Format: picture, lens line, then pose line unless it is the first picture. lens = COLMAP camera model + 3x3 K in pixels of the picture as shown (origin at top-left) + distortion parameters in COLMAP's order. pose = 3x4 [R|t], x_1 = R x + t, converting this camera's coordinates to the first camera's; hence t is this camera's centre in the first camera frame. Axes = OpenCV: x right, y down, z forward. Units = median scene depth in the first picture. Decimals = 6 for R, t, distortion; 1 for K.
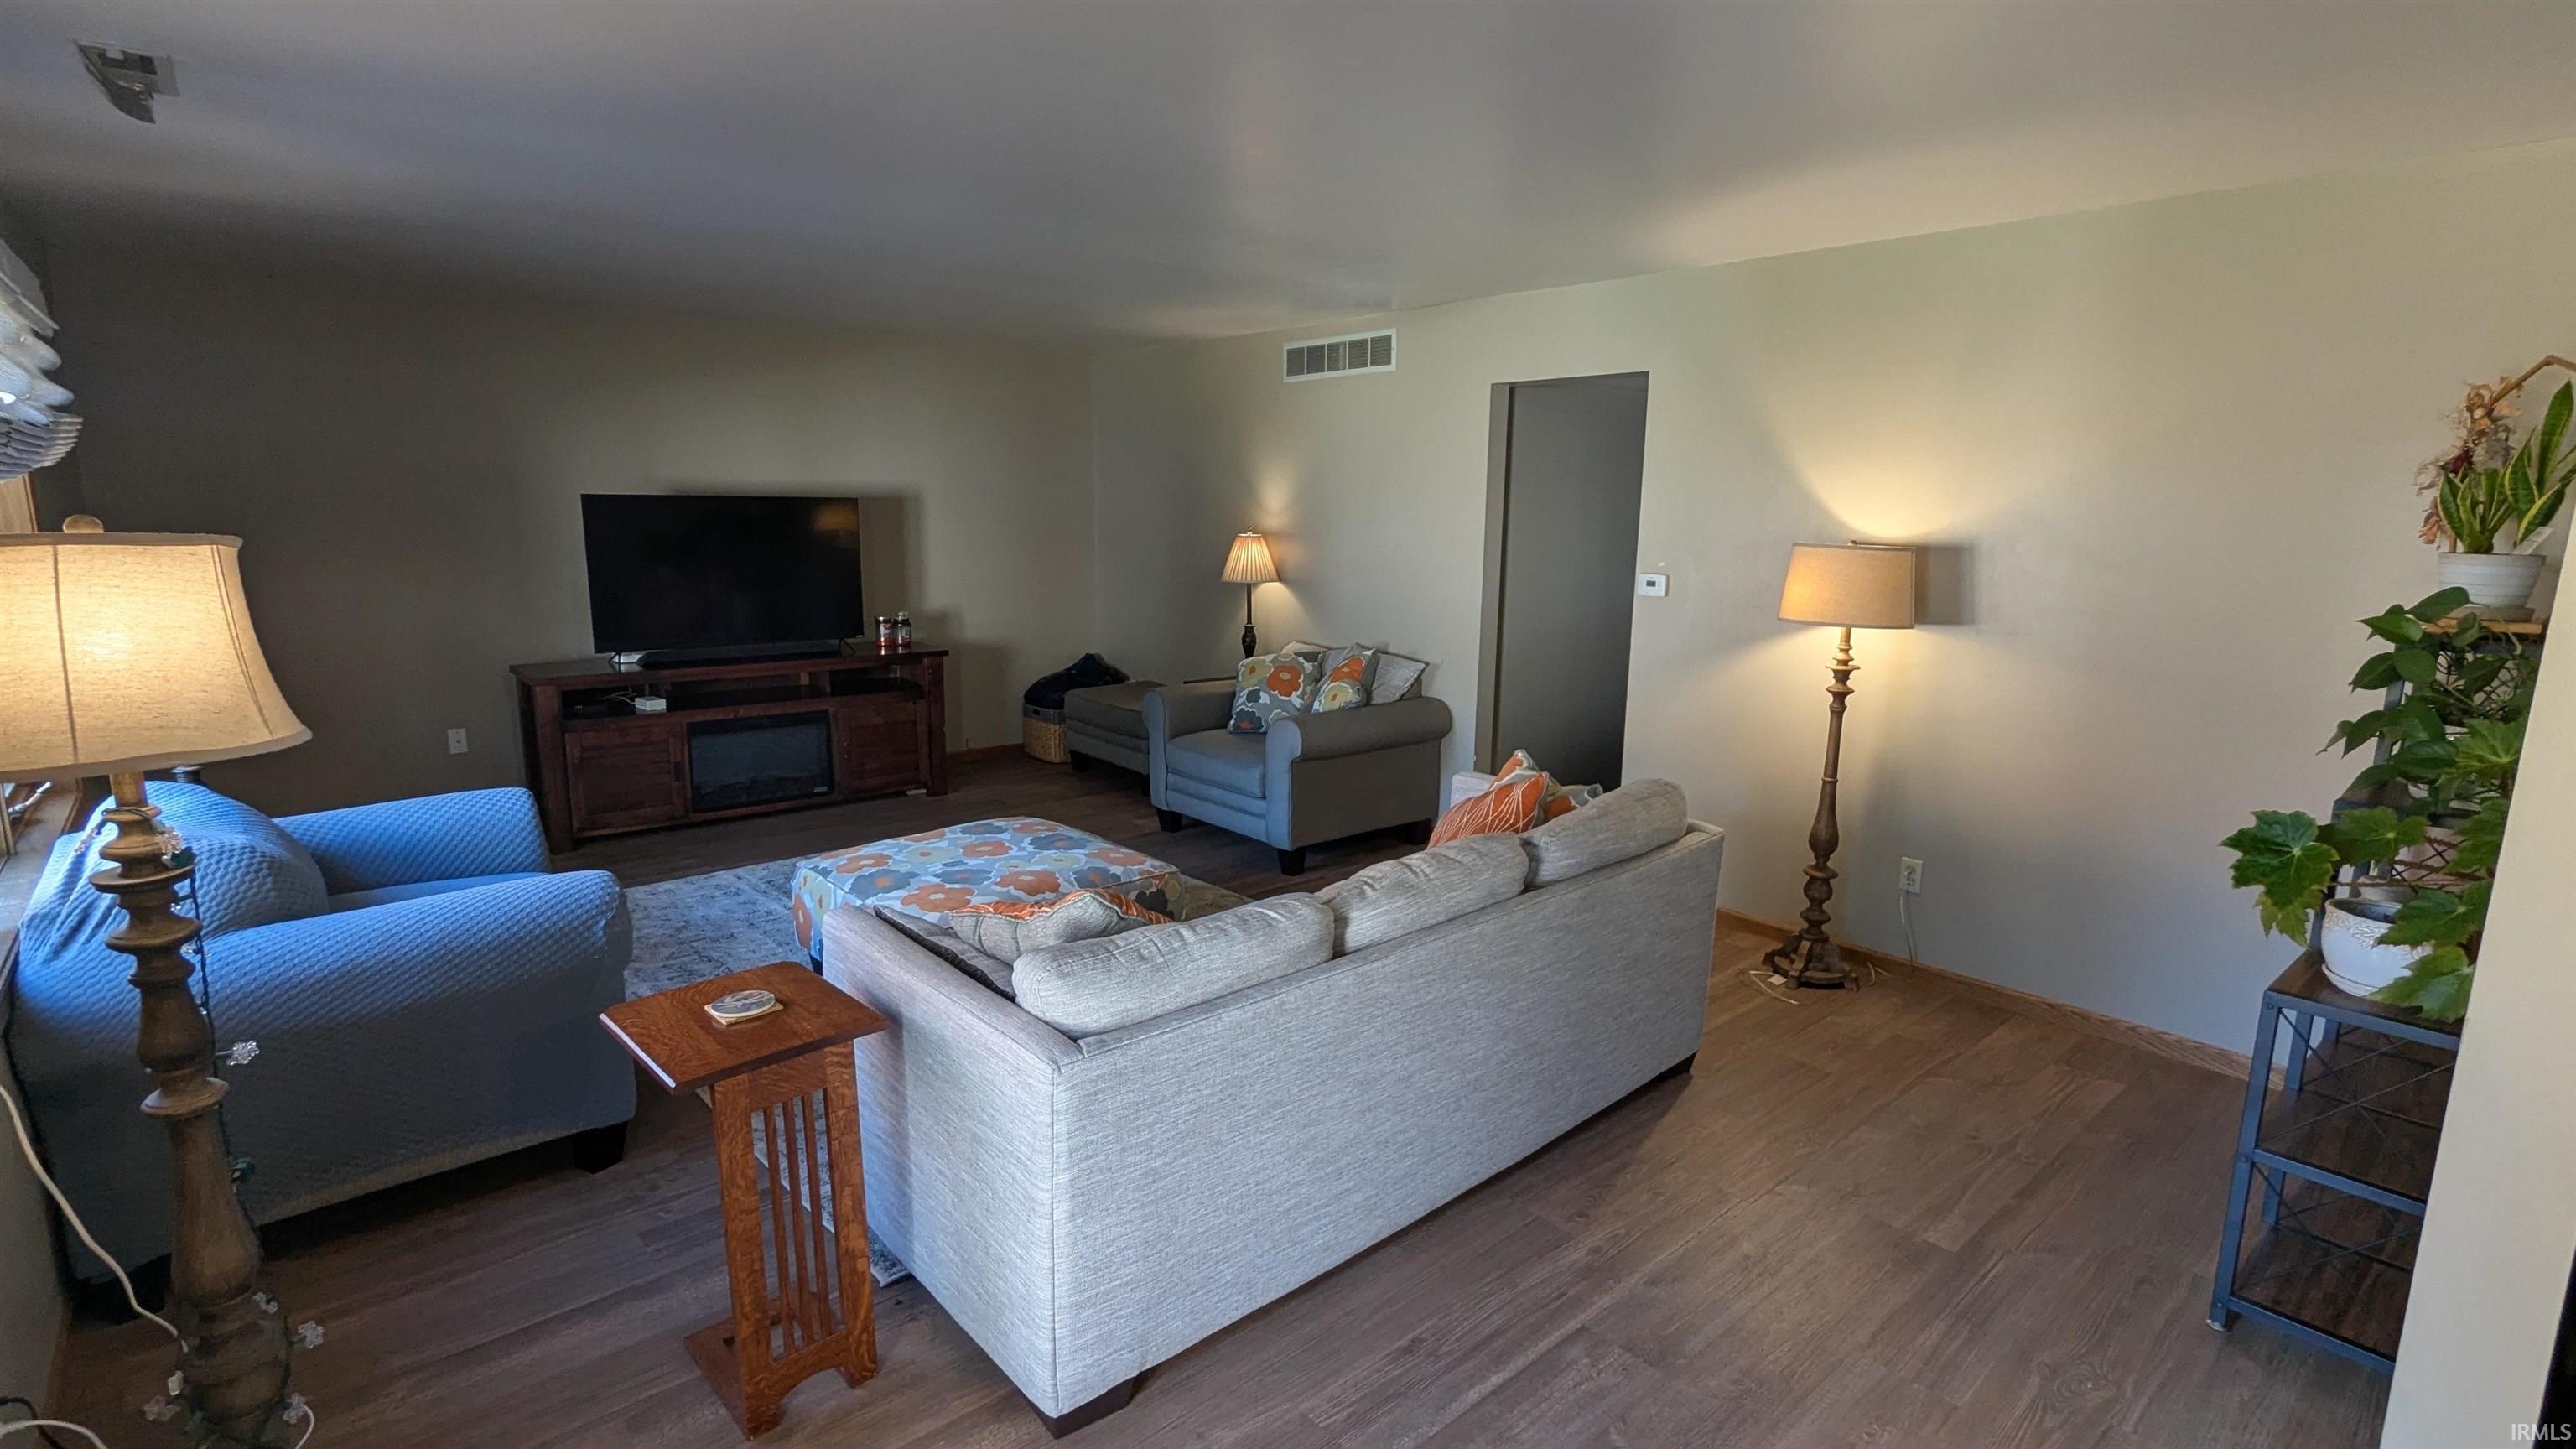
lens RADIAL K [[1203.5, 0, 1293.9], [0, 1203.5, 731.4], [0, 0, 1]] dist [0.000363, 0.002504]
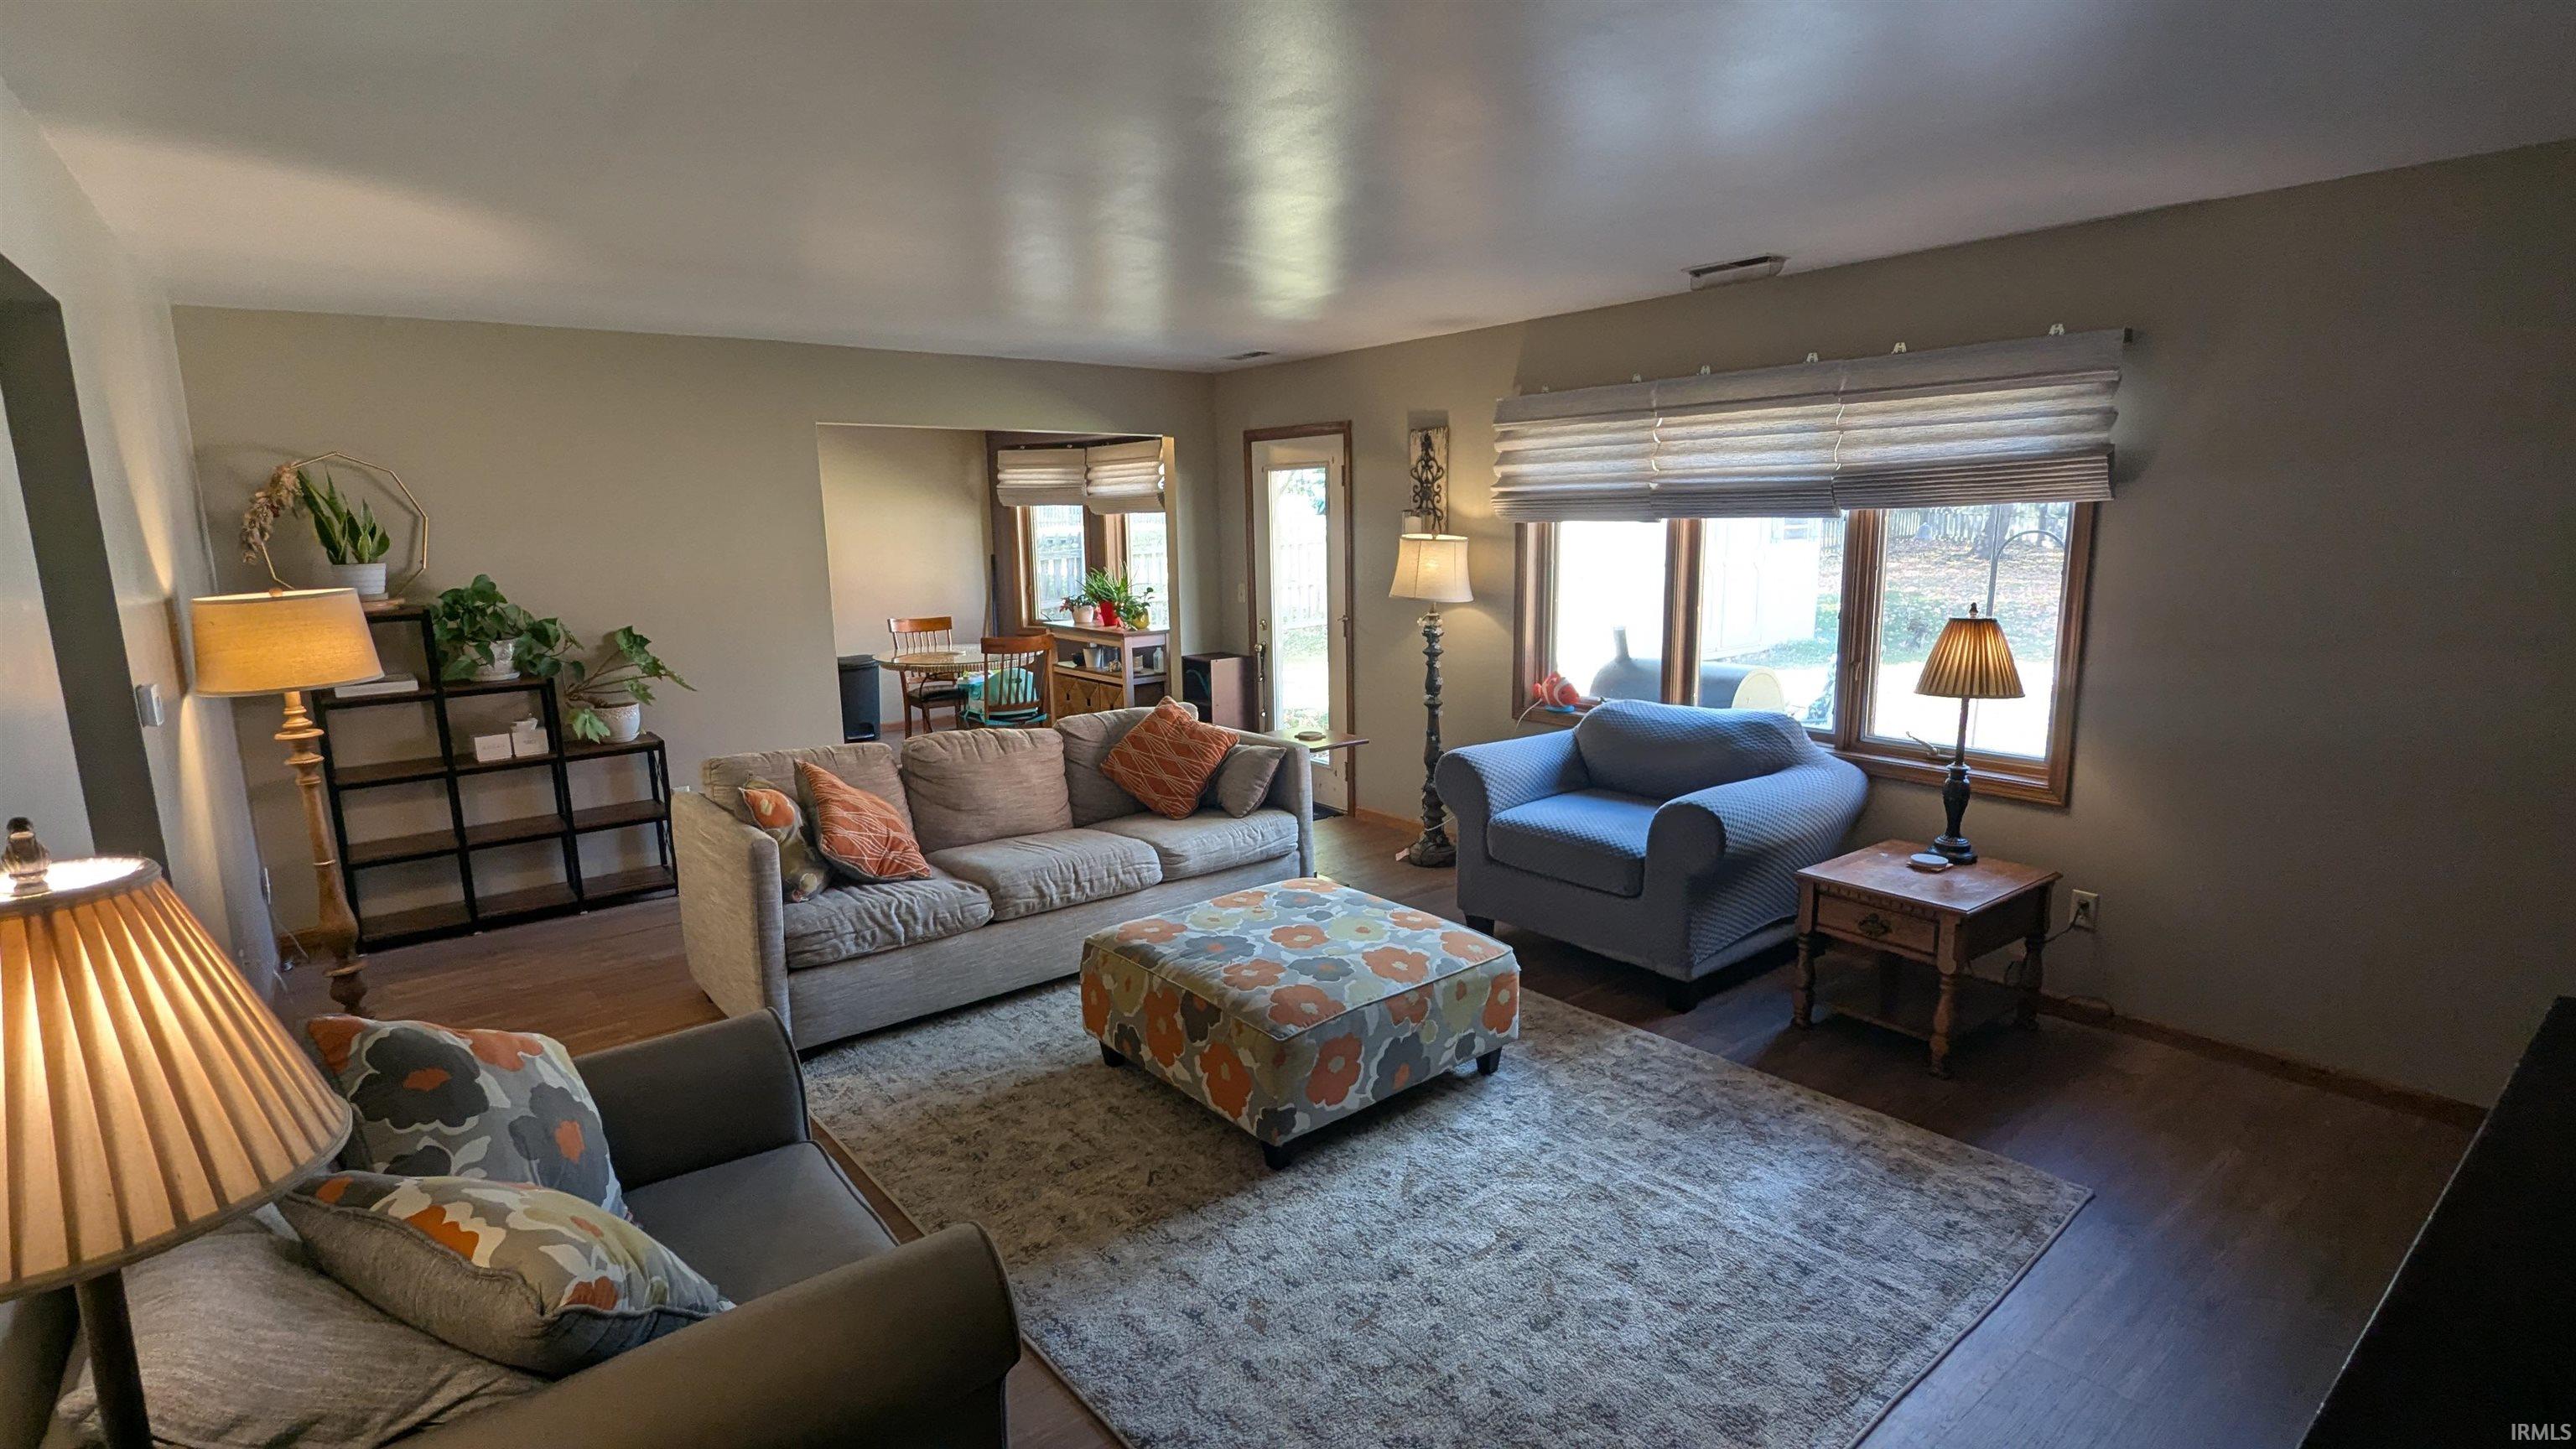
lens RADIAL K [[1203.5, 0, 1288.5], [0, 1203.5, 724.2], [0, 0, 1]] dist [0.000363, 0.002504]
pose [[-0.998270, -0.006367, 0.058448, -0.297157], [0.014634, 0.935929, 0.351885, -0.353644], [-0.056943, 0.352132, -0.934217, 1.758703]]
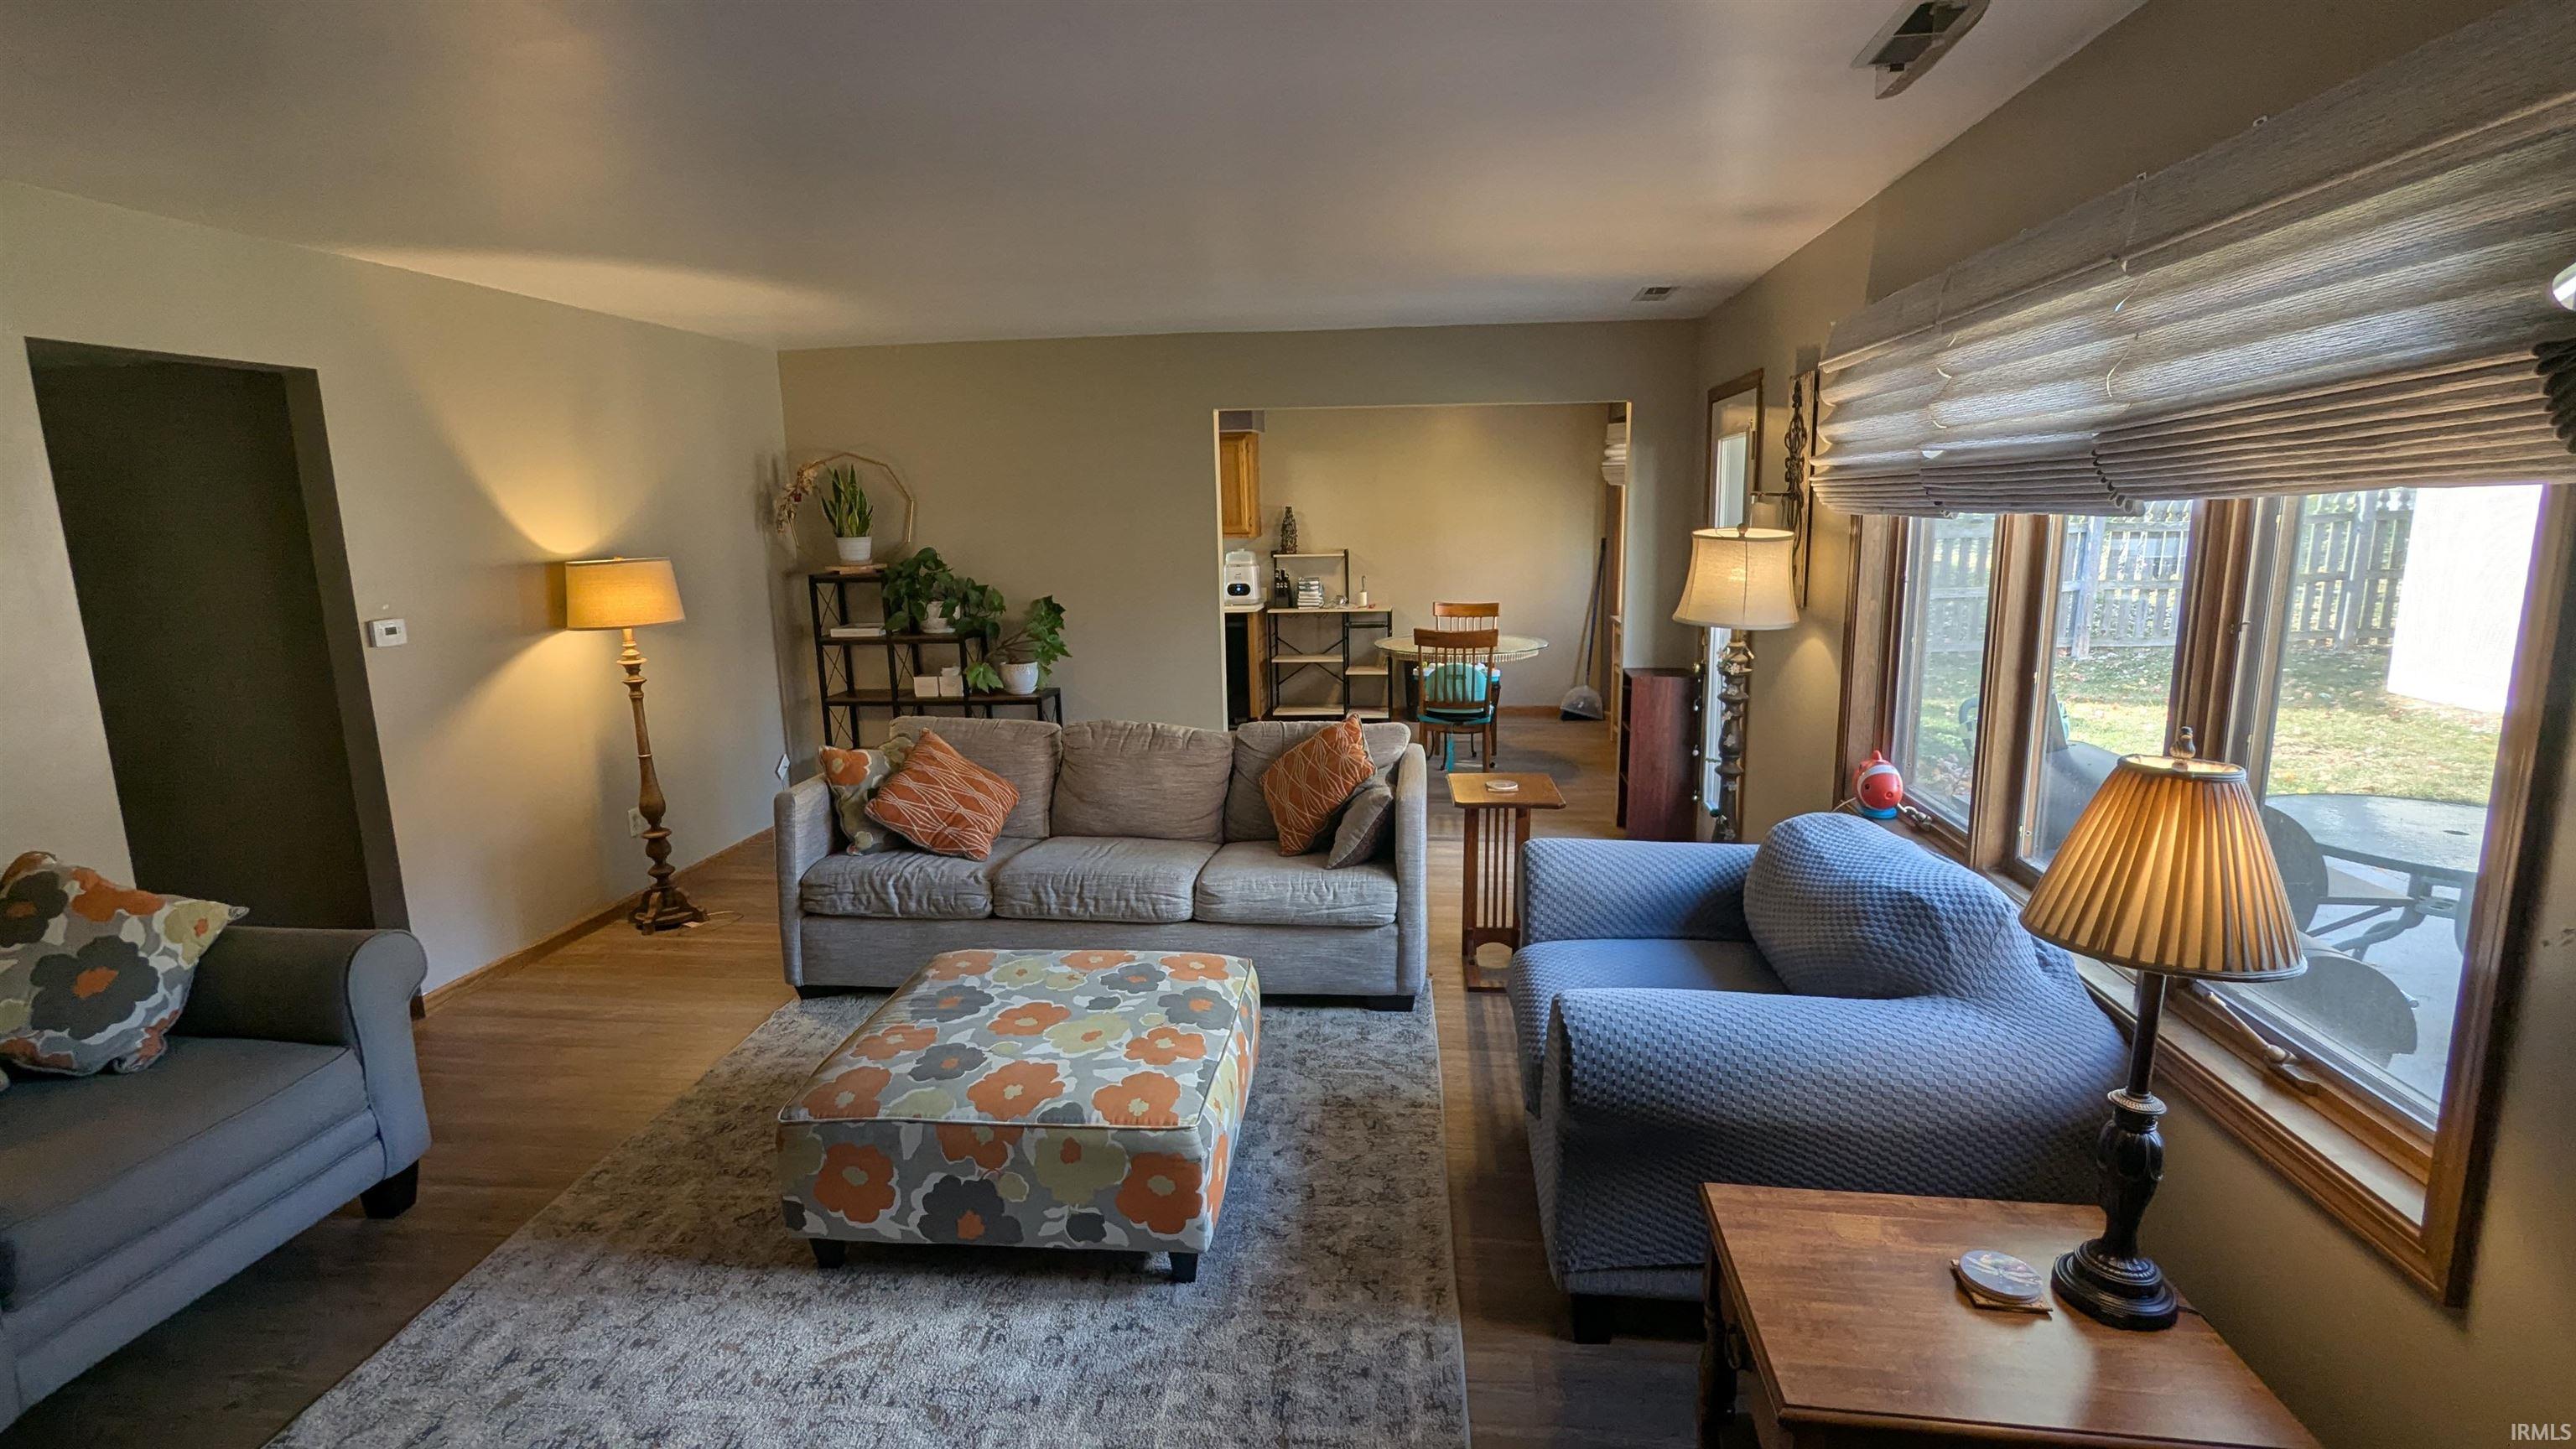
lens RADIAL K [[1203.5, 0, 1293.9], [0, 1203.5, 730.2], [0, 0, 1]] dist [0.000363, 0.002504]
pose [[-0.669547, -0.138956, 0.729656, -0.865900], [0.145581, 0.938742, 0.312362, -0.268287], [-0.728363, 0.315365, -0.608303, 1.266552]]
